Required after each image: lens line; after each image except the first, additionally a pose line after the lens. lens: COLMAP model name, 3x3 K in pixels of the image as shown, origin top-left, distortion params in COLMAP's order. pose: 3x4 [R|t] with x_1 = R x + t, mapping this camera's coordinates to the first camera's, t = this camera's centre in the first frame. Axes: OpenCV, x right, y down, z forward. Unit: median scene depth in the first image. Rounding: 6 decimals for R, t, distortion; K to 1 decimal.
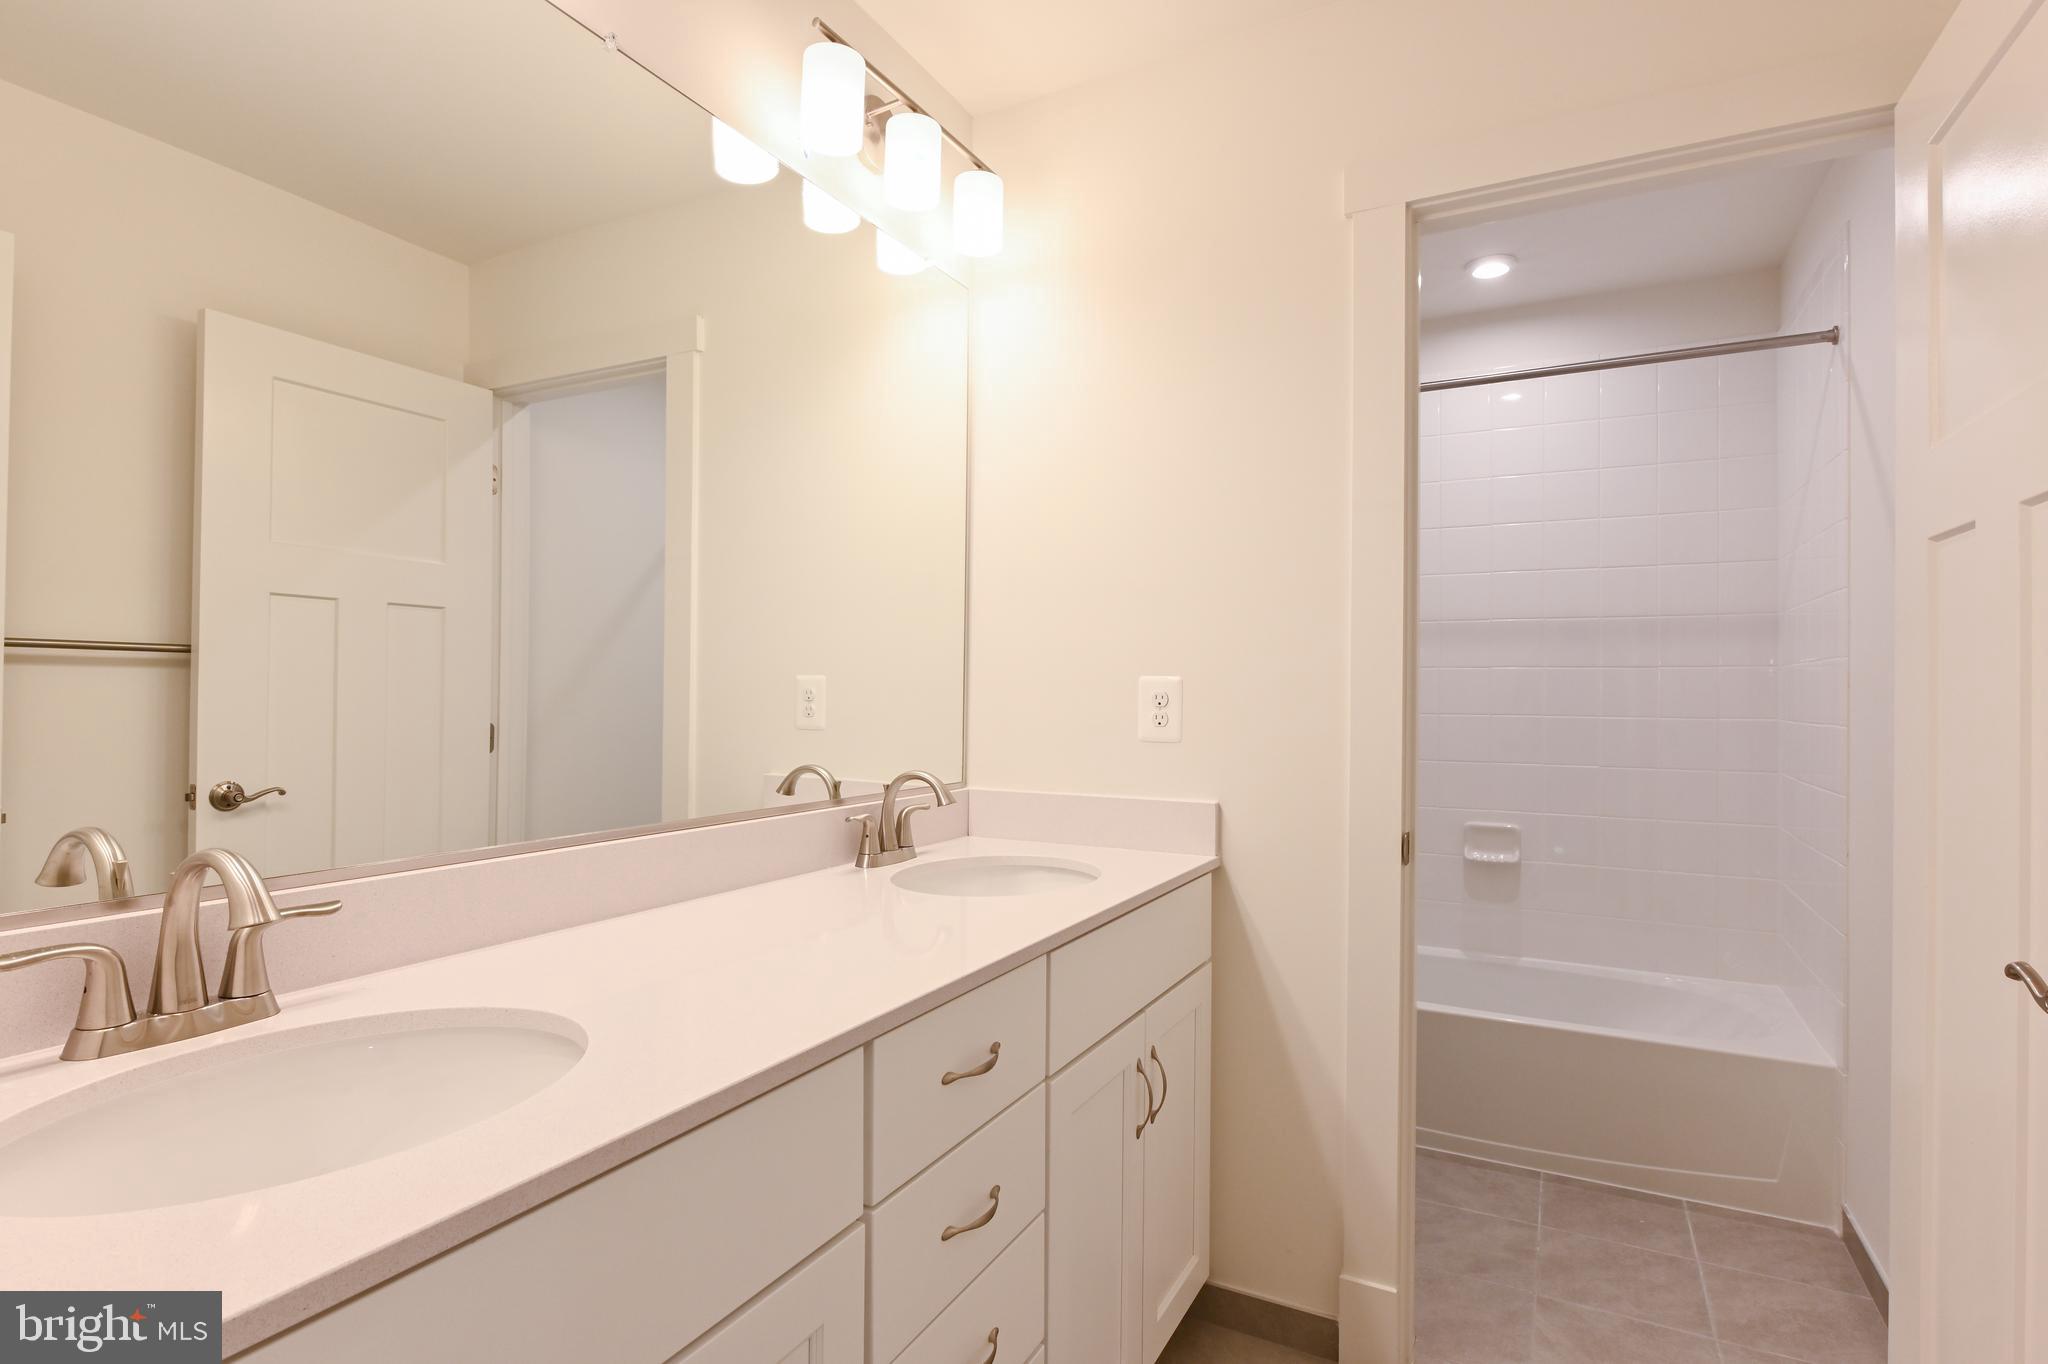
lens RADIAL K [[1057.6, 0, 1025.8], [0, 1057.6, 685.0], [0, 0, 1]] dist [0.064104, 0.000325]
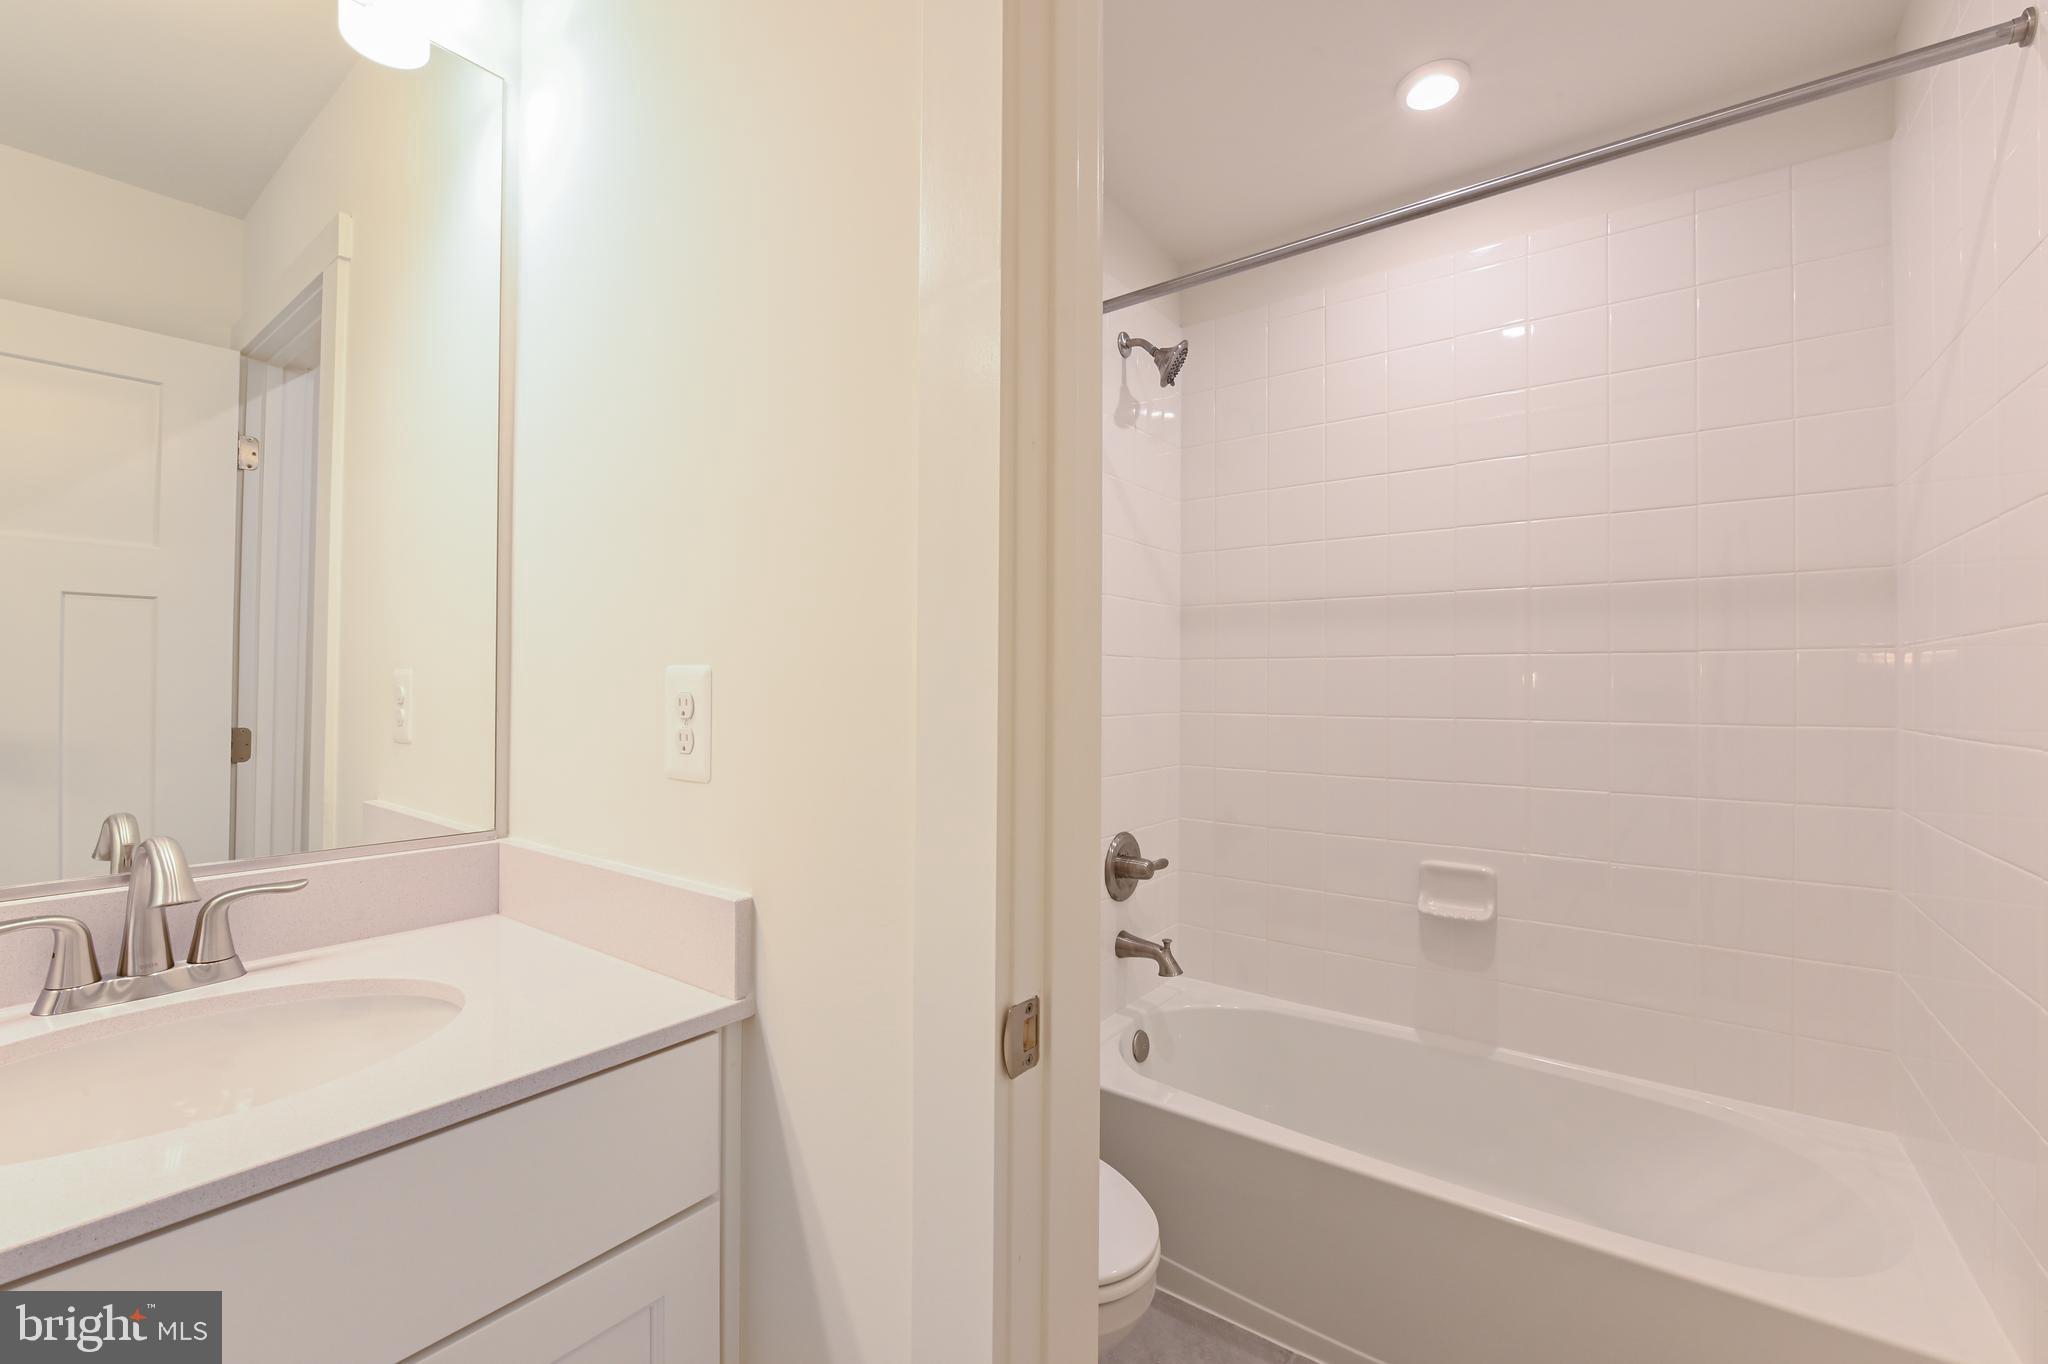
lens RADIAL K [[853.0, 0, 1017.3], [0, 853.0, 674.2], [0, 0, 1]] dist [0.009386, 0.000089]
pose [[0.984248, 0.000517, -0.176793, 0.266530], [-0.000148, 0.999998, 0.002104, -0.002962], [0.176793, -0.002045, 0.984246, 0.405704]]
